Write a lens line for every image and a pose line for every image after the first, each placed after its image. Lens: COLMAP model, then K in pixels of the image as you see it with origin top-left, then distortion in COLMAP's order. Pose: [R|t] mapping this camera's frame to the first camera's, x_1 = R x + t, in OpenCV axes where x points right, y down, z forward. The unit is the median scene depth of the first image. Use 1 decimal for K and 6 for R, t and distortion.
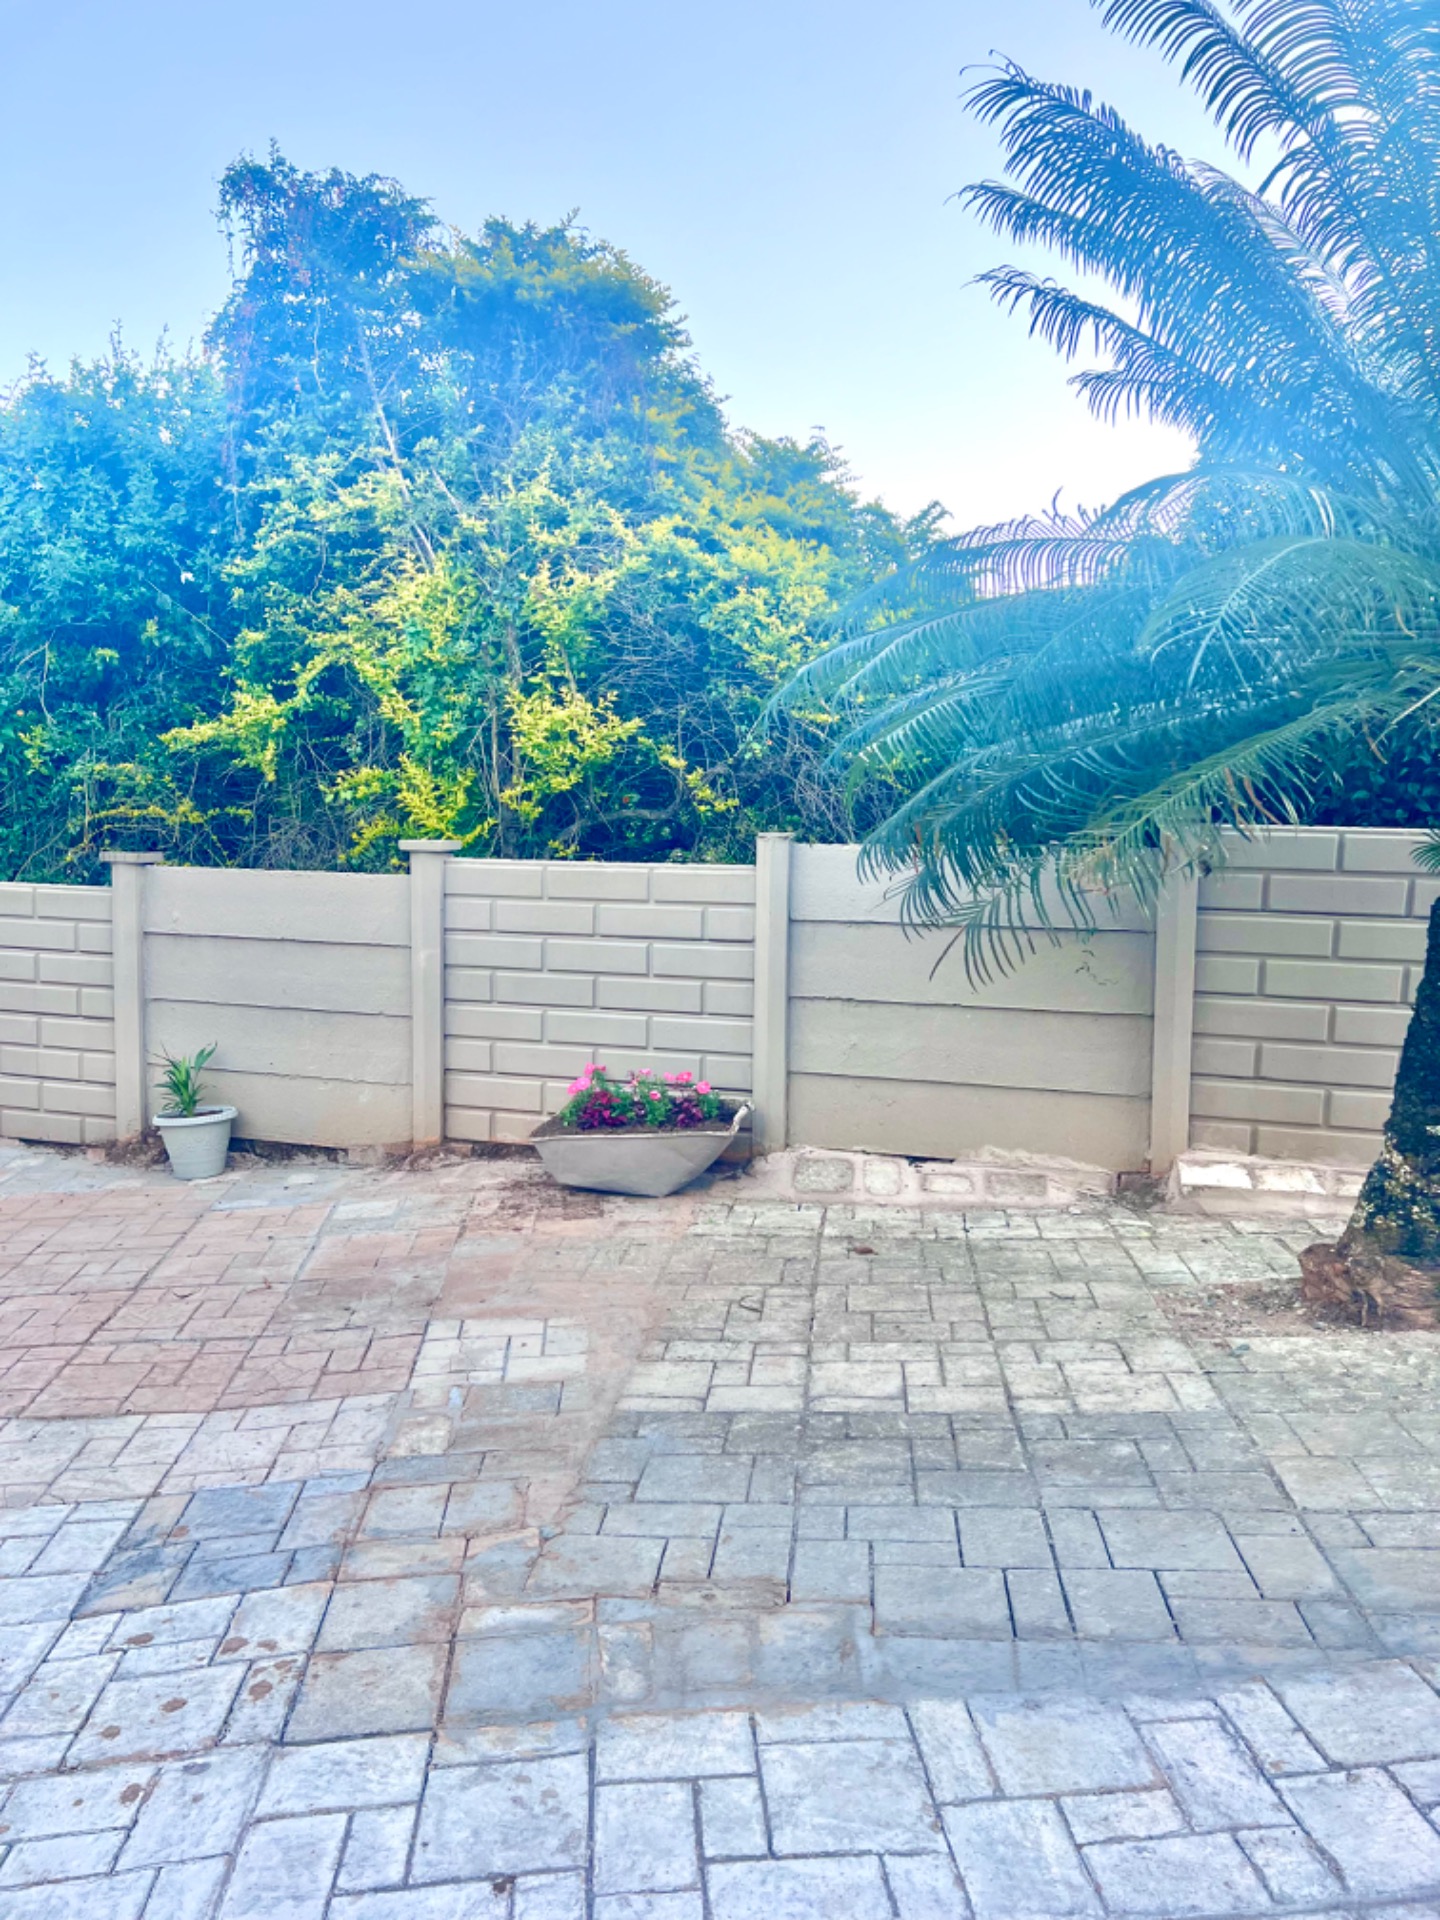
lens RADIAL K [[1449.7, 0, 720.8], [0, 1449.7, 958.1], [0, 0, 1]] dist [0.045647, -0.030075]
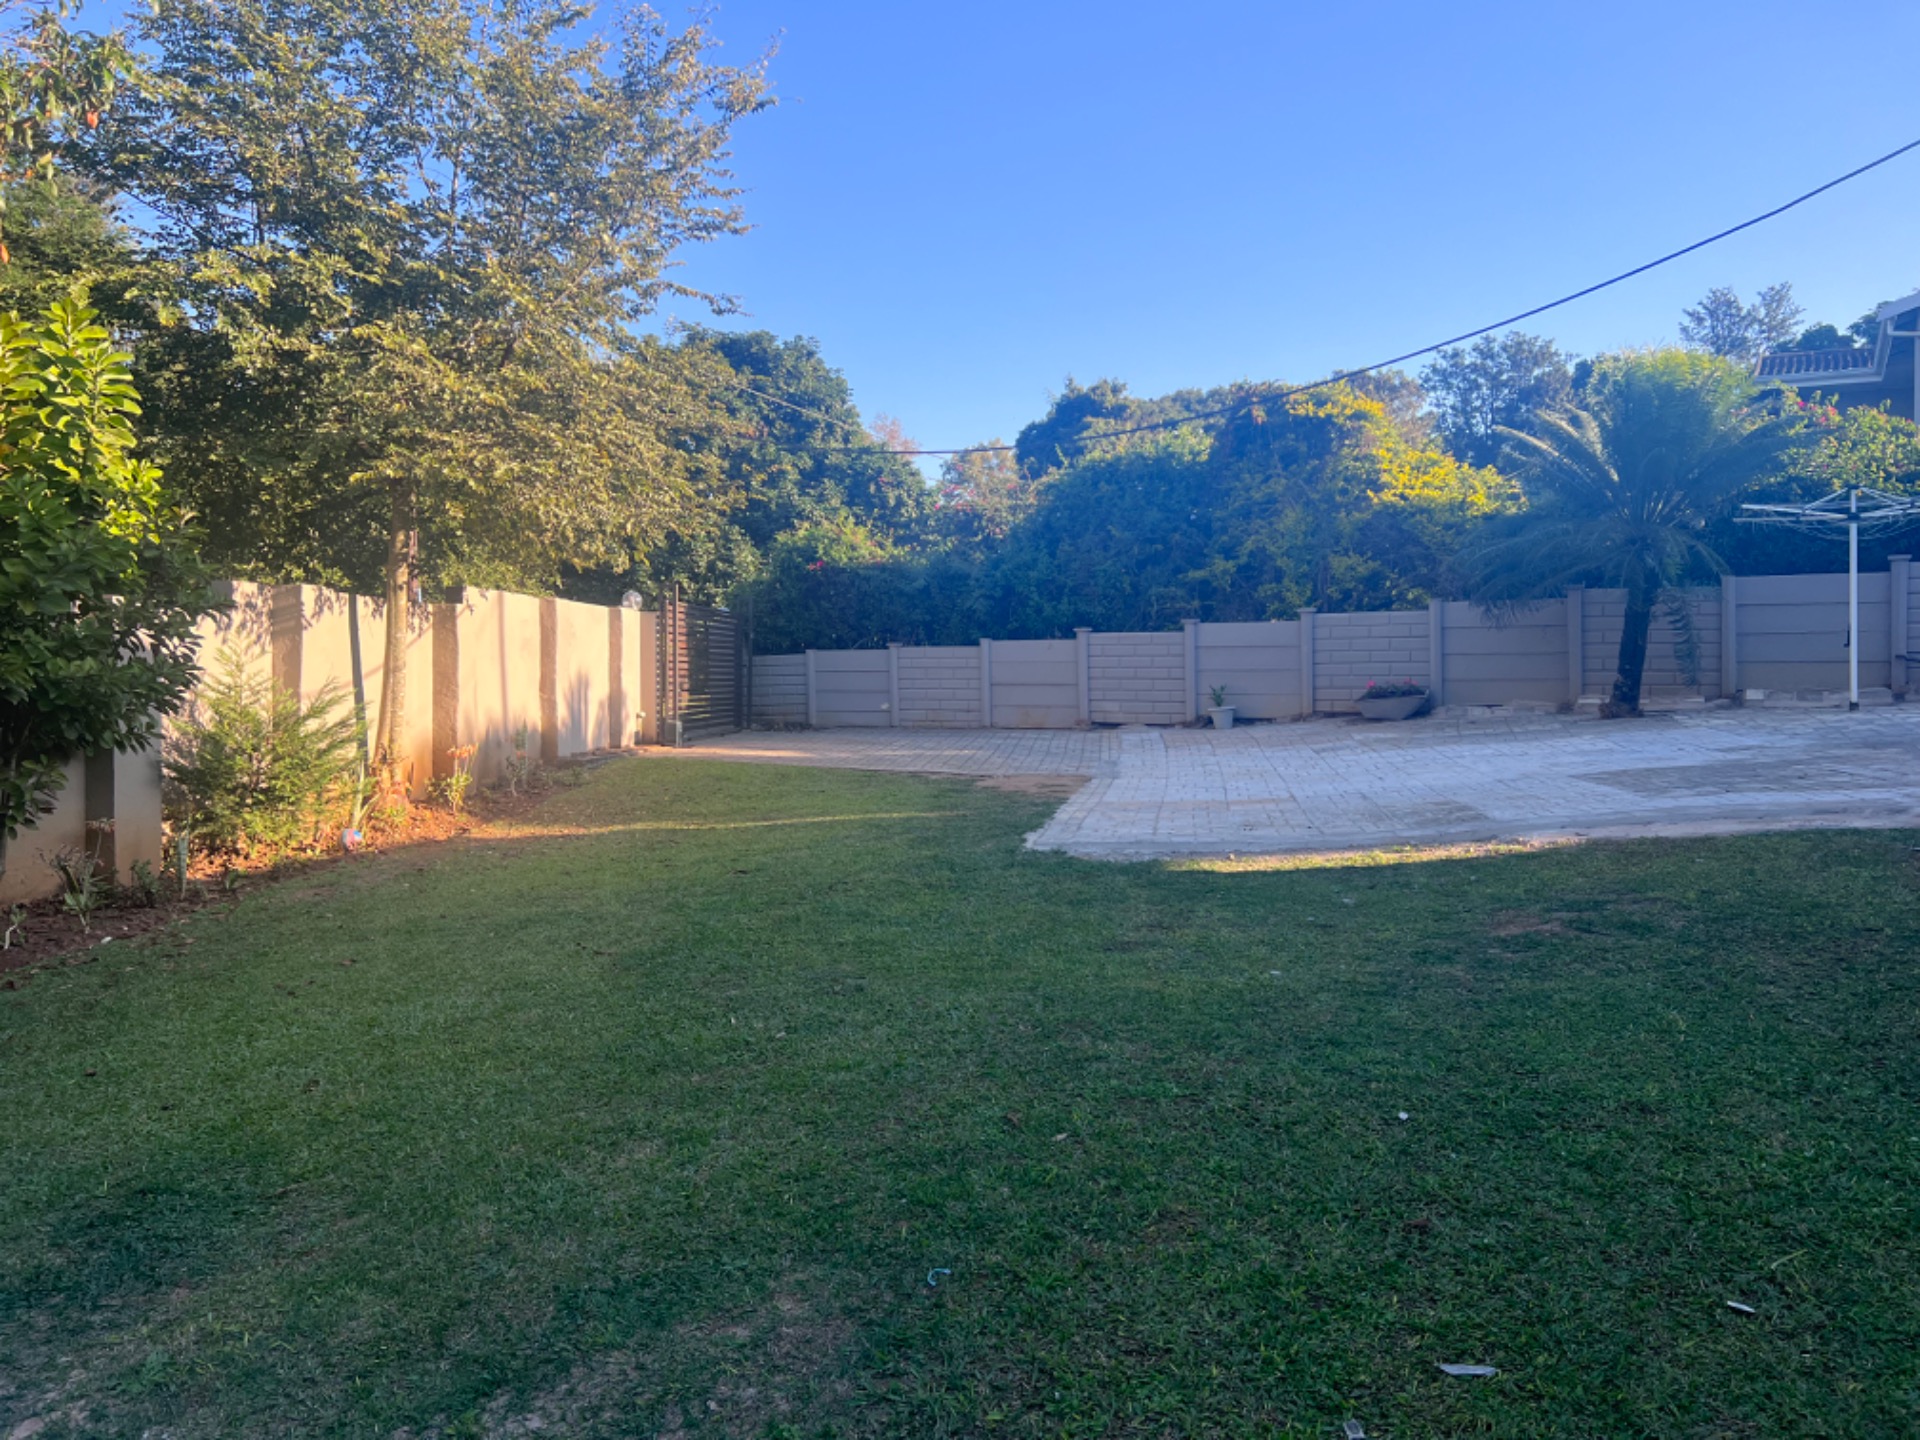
lens RADIAL K [[1449.7, 0, 949.7], [0, 1449.7, 721.8], [0, 0, 1]] dist [0.045647, -0.030075]
pose [[0.975925, -0.031312, -0.215849, -0.262897], [0.027355, 0.999399, -0.021293, 0.178890], [0.216386, 0.014876, 0.976195, -1.886693]]
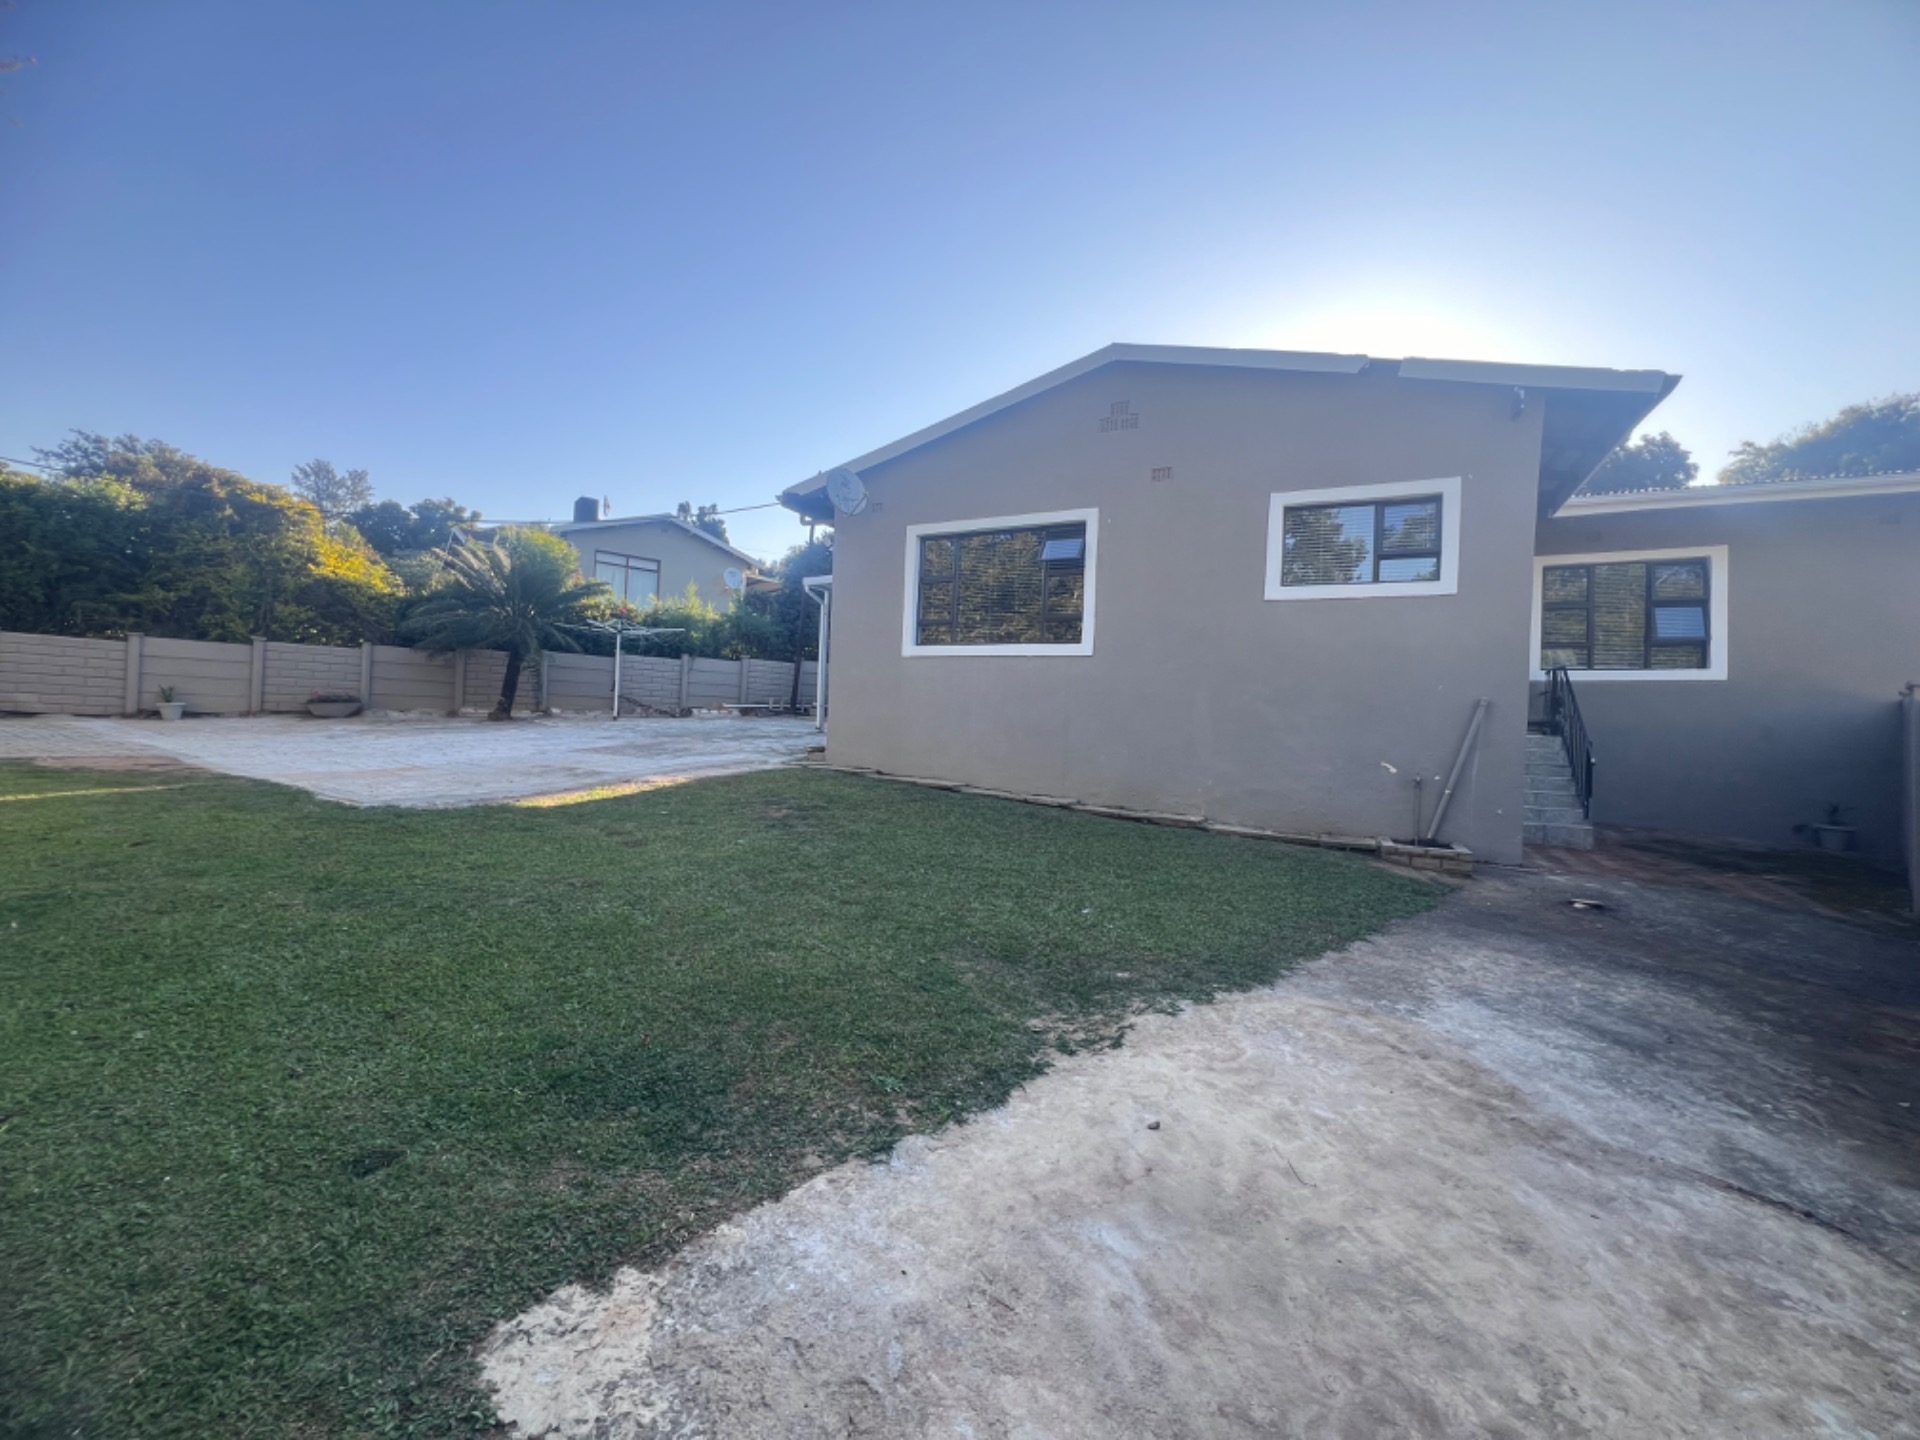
lens RADIAL K [[774.1, 0, 951.5], [0, 774.1, 721.0], [0, 0, 1]] dist [0.001685, -0.000361]
pose [[0.539332, -0.003017, 0.842088, -0.946995], [0.005867, 0.999983, -0.000175, 0.161903], [-0.842073, 0.005034, 0.539341, -1.760263]]
